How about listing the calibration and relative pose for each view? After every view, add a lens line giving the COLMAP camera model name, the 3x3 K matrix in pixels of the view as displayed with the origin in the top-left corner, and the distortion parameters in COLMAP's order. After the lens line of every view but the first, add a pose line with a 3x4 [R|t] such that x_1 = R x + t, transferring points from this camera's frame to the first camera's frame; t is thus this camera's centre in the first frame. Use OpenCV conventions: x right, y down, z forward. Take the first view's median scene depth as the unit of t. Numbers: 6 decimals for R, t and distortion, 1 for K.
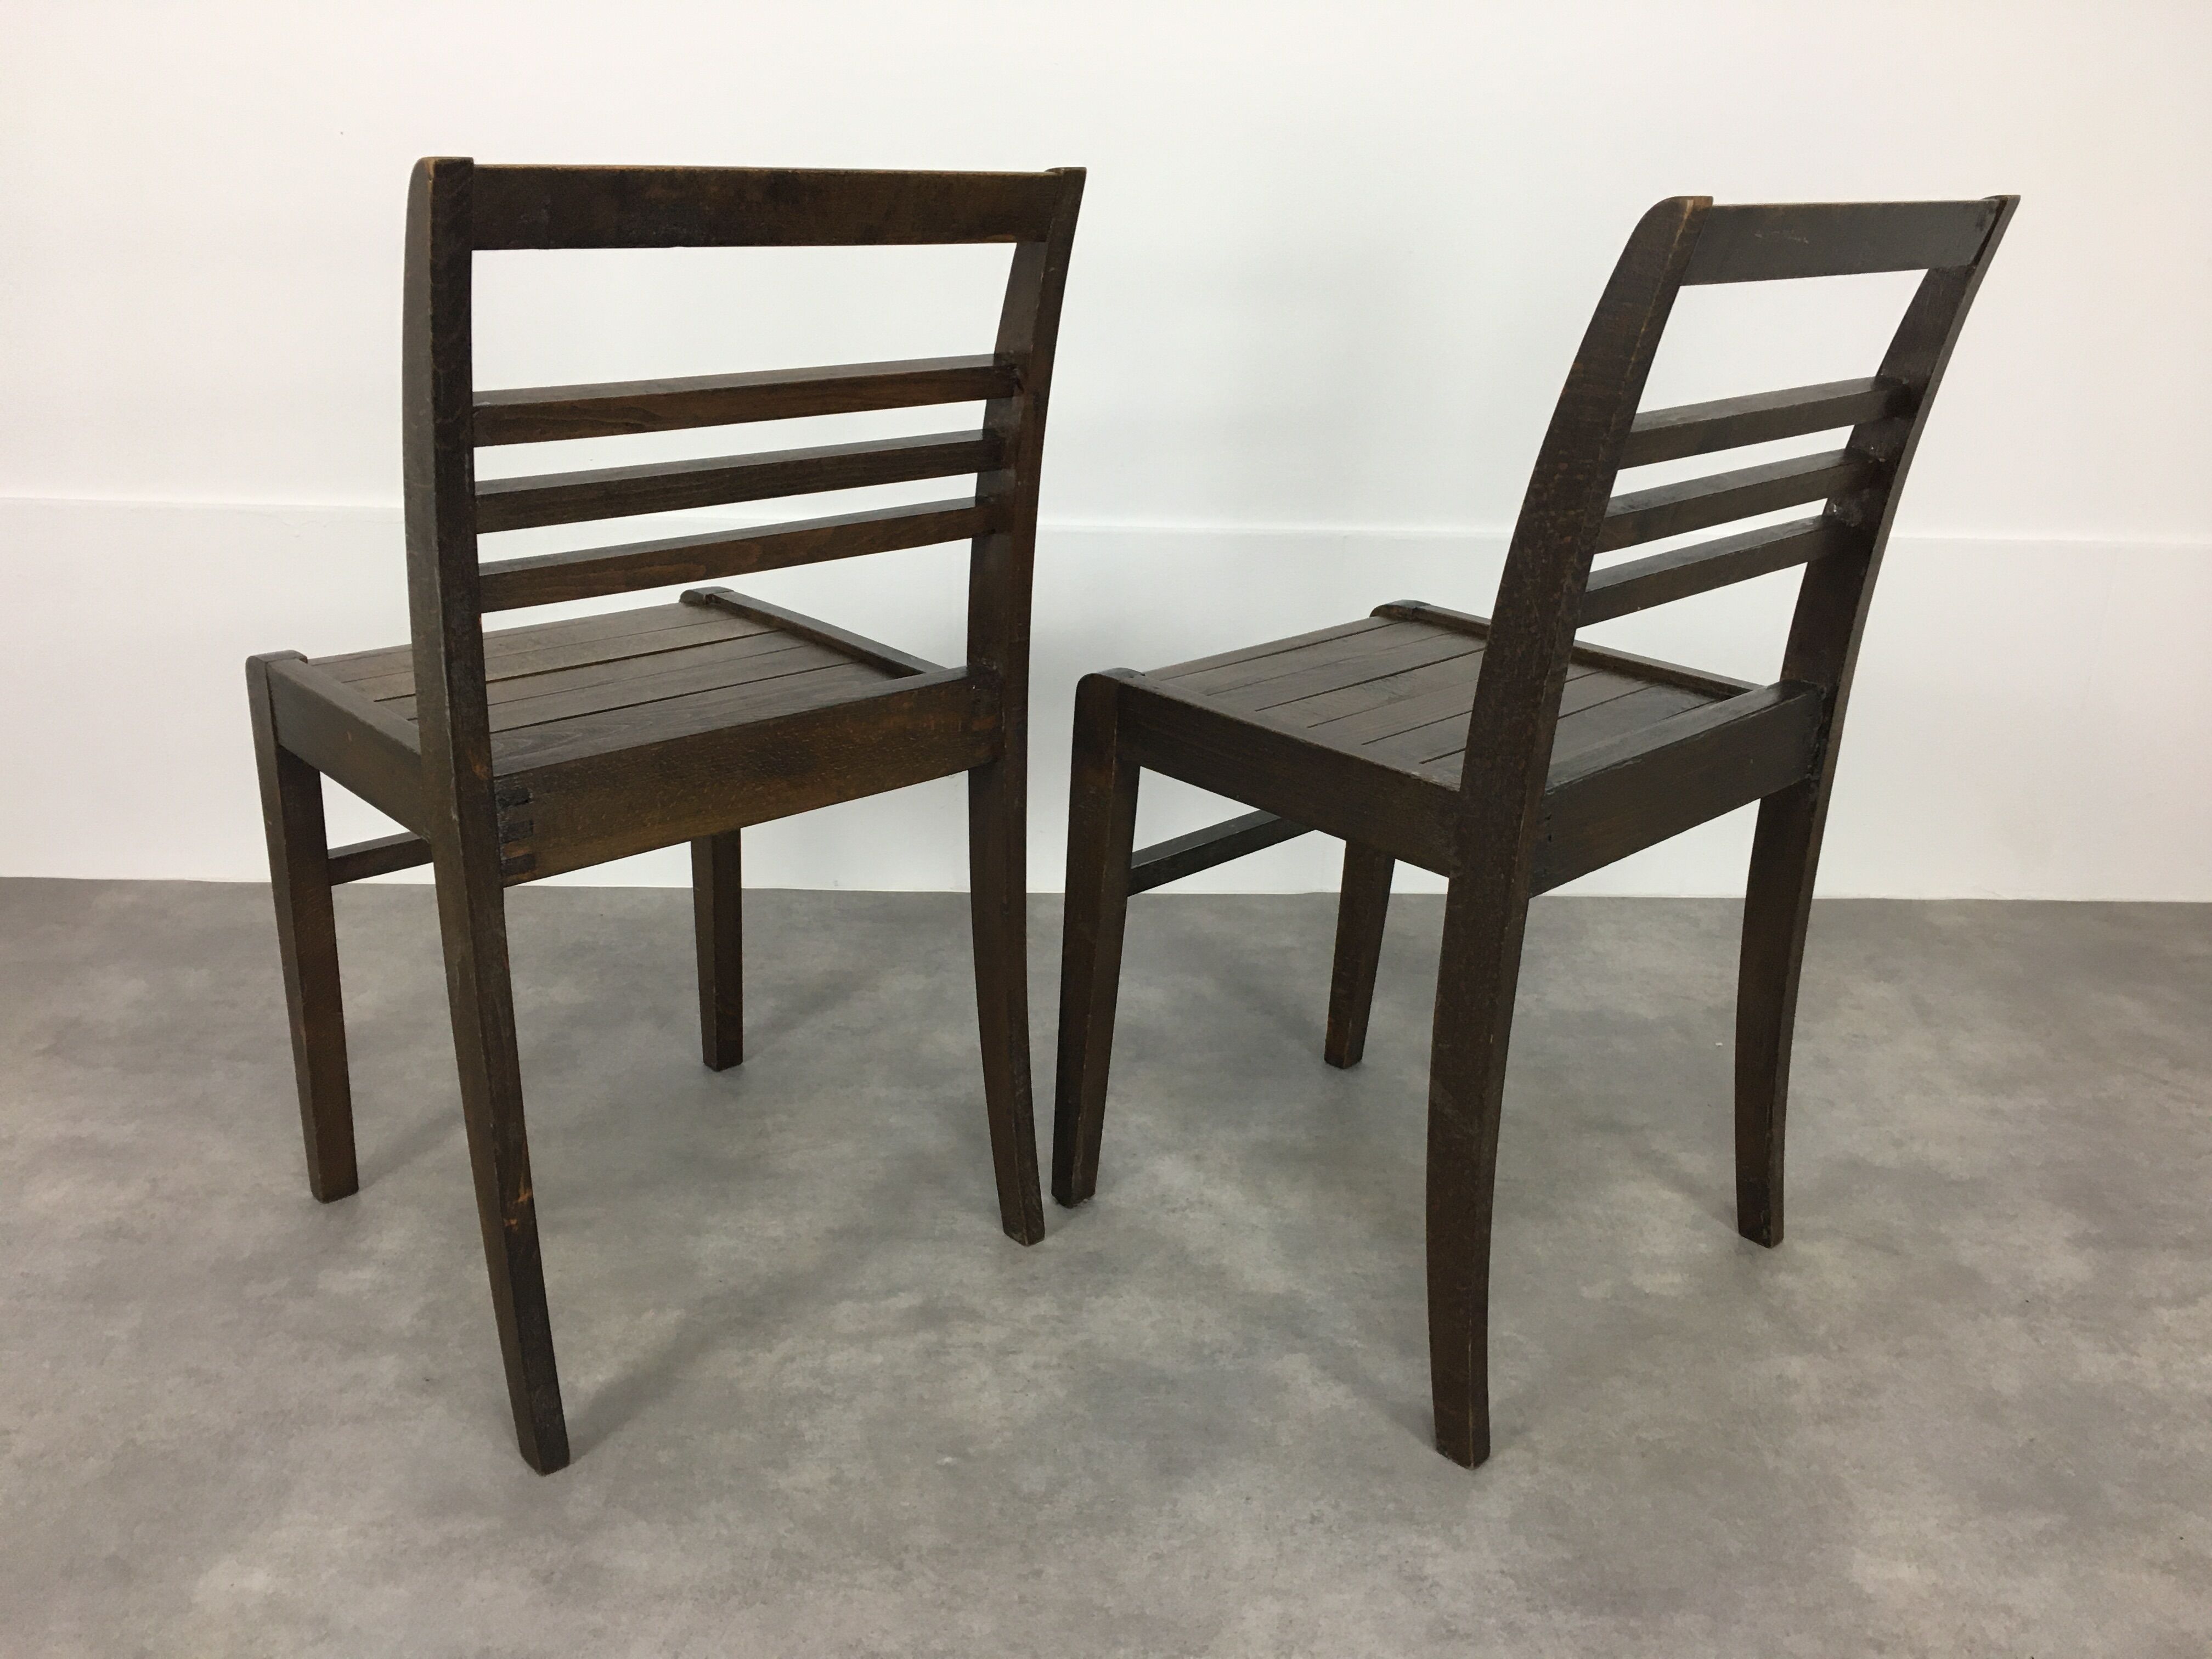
lens RADIAL K [[1892.1, 0, 1109.5], [0, 1892.1, 830.8], [0, 0, 1]] dist [0.072812, -0.117891]
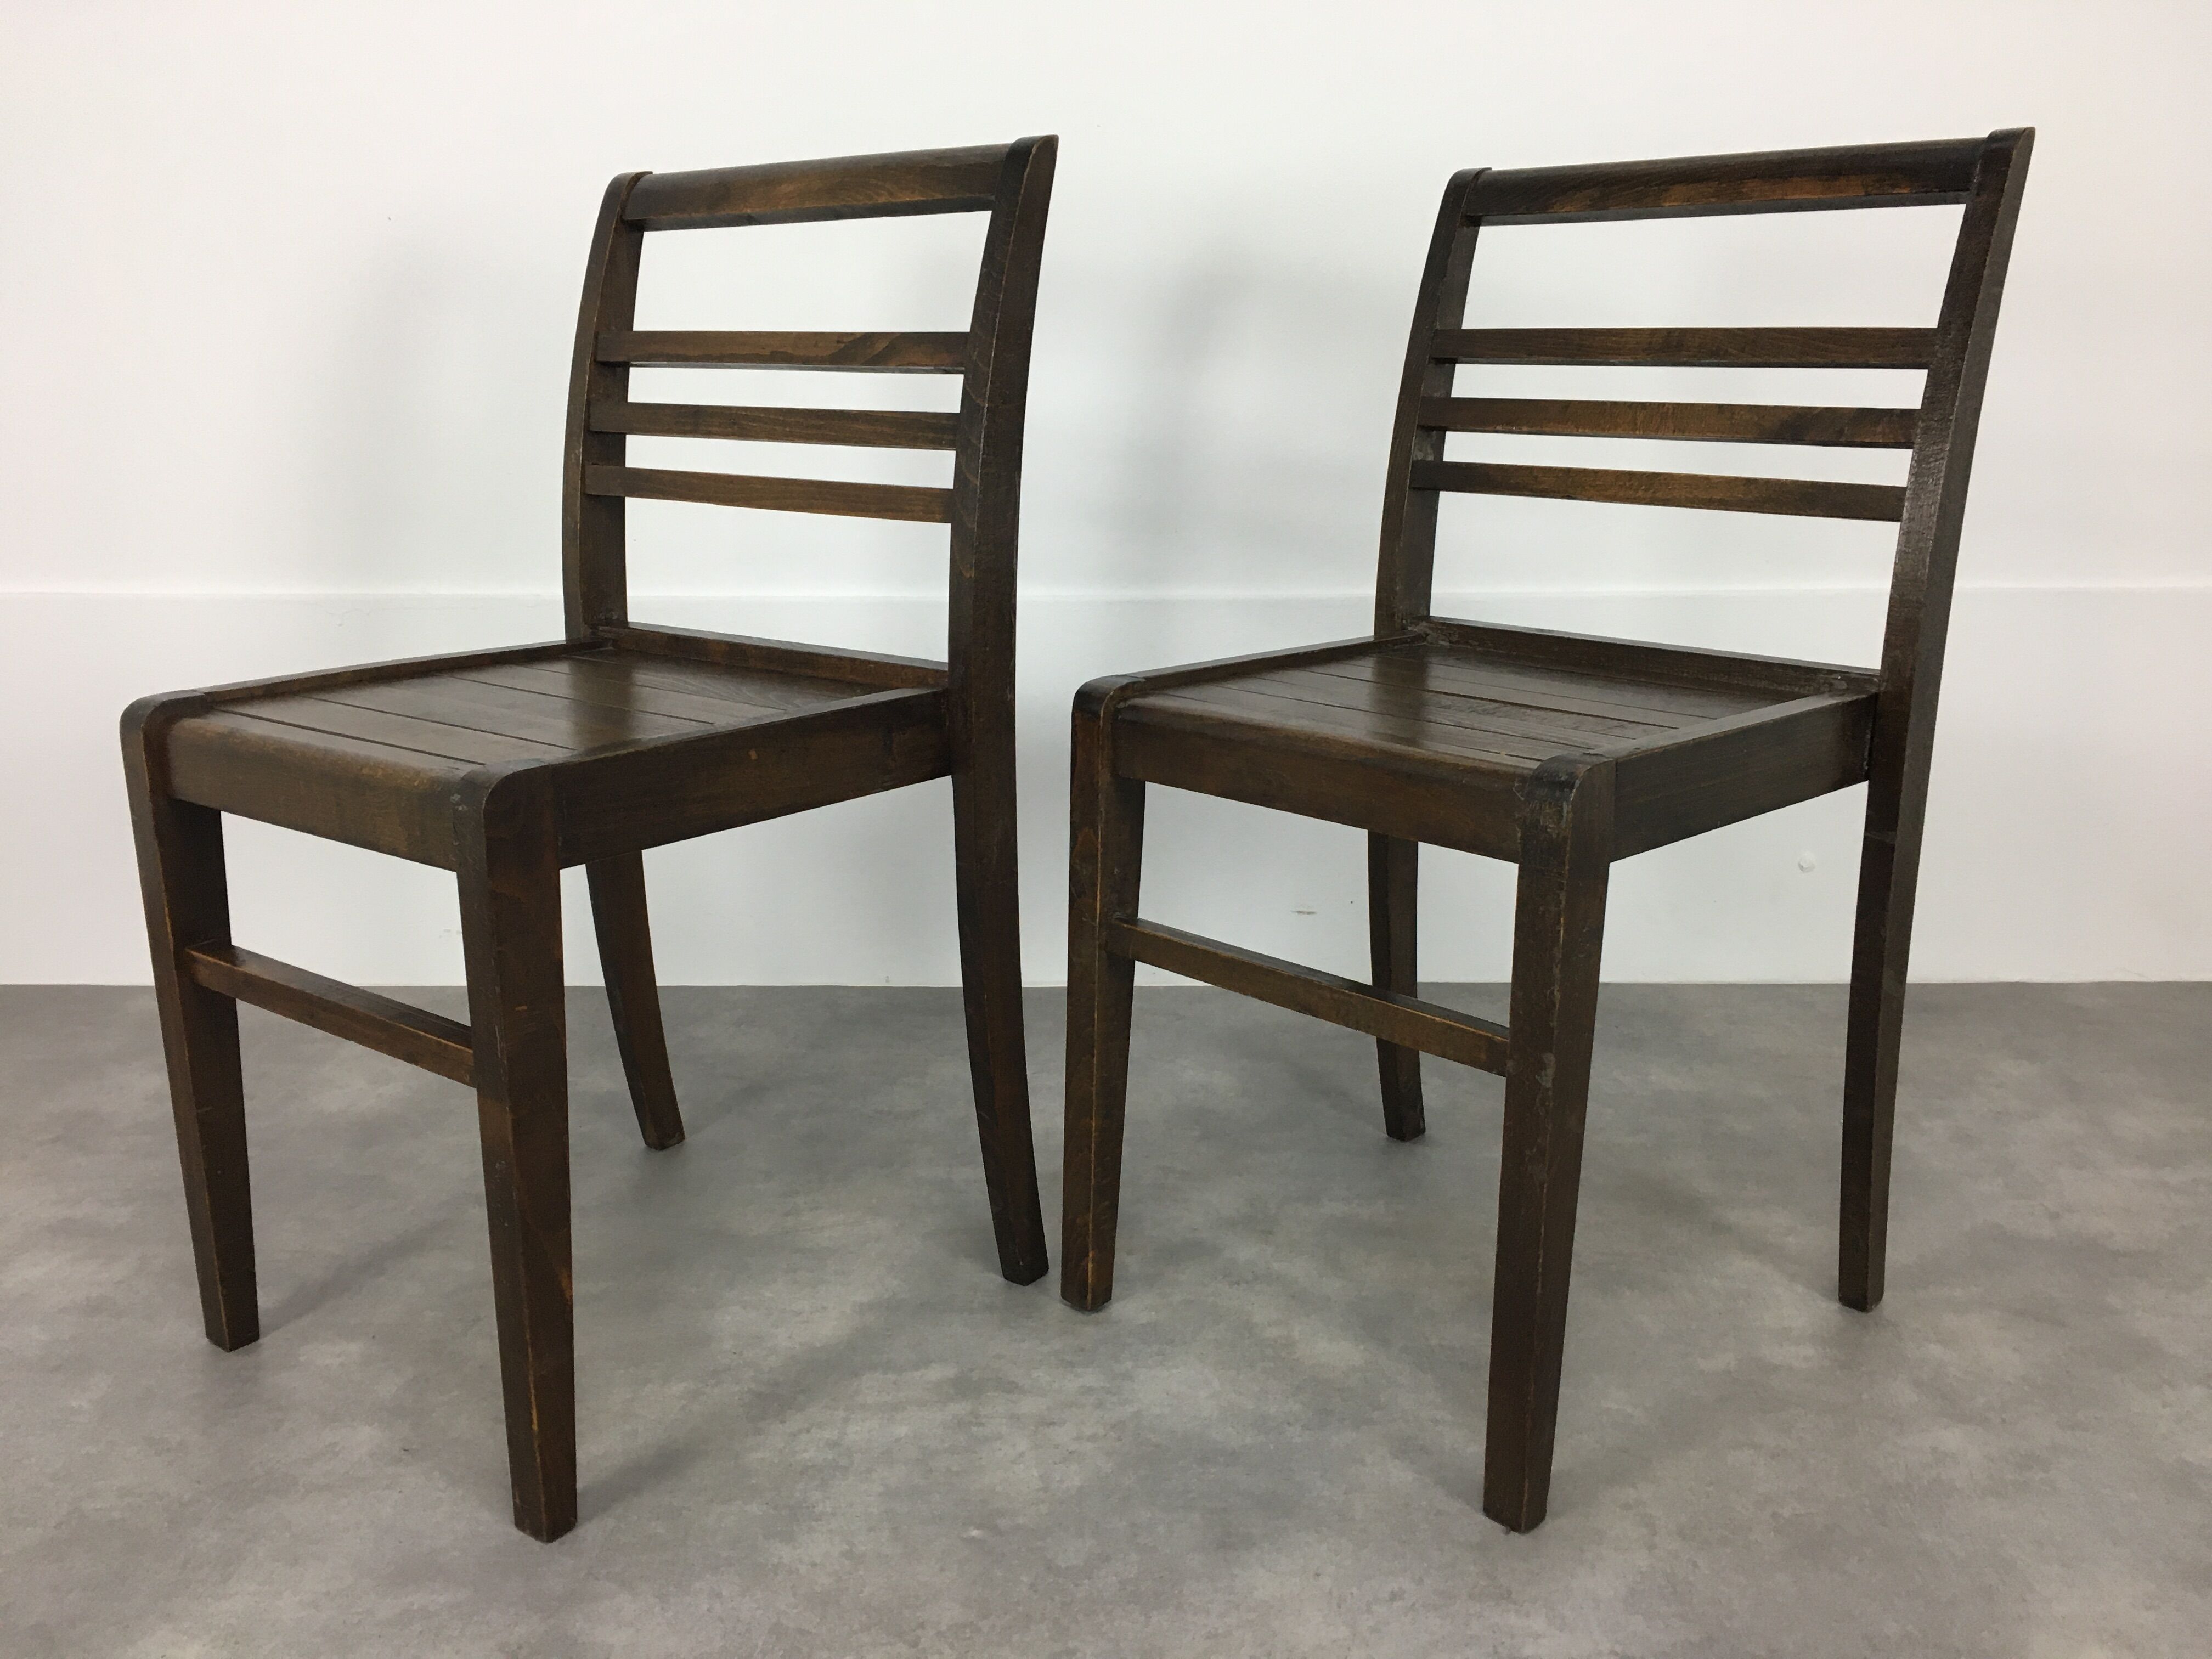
lens RADIAL K [[1892.1, 0, 1106.4], [0, 1892.1, 826.4], [0, 0, 1]] dist [0.072812, -0.117891]
pose [[0.998444, -0.020116, -0.052008, 0.026353], [0.013835, 0.992867, -0.118426, 0.104583], [0.054019, 0.117522, 0.991600, 0.085612]]
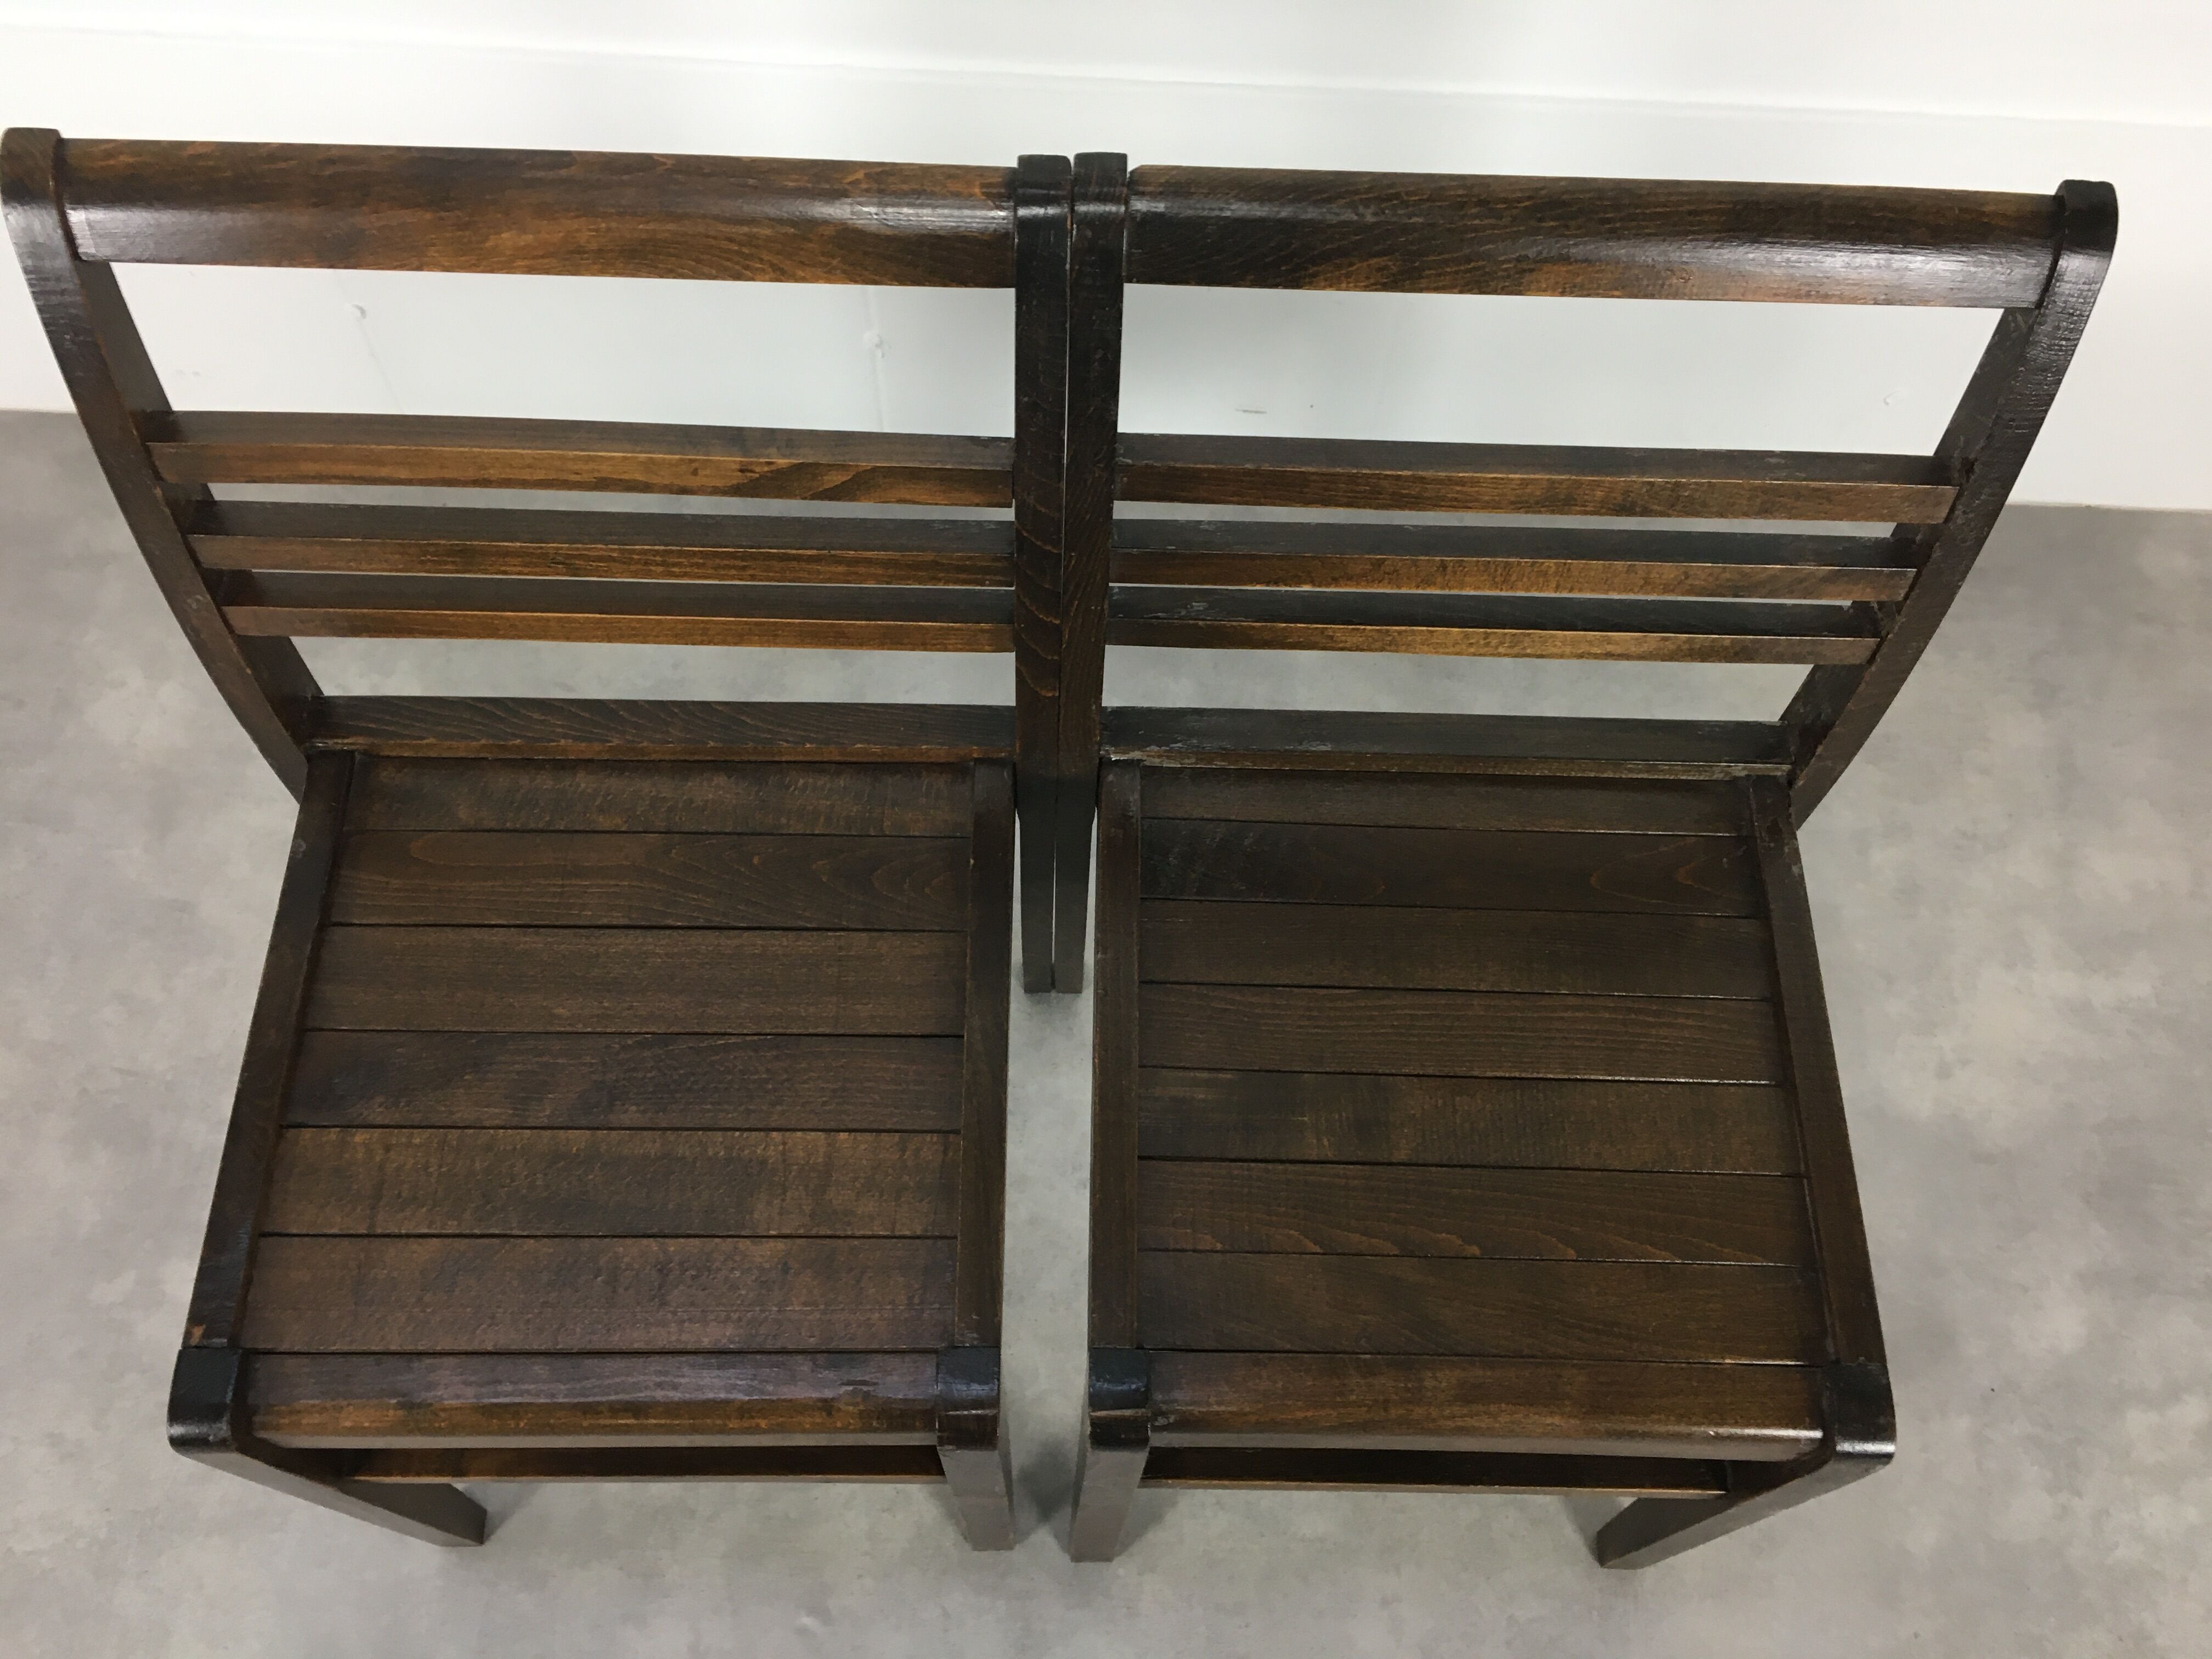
lens RADIAL K [[1892.1, 0, 1100.3], [0, 1892.1, 824.4], [0, 0, 1]] dist [0.072812, -0.117891]
pose [[0.996640, 0.072638, -0.037837, 0.072599], [-0.027724, 0.733910, 0.678681, -0.624871], [0.077067, -0.675352, 0.733458, 0.522802]]
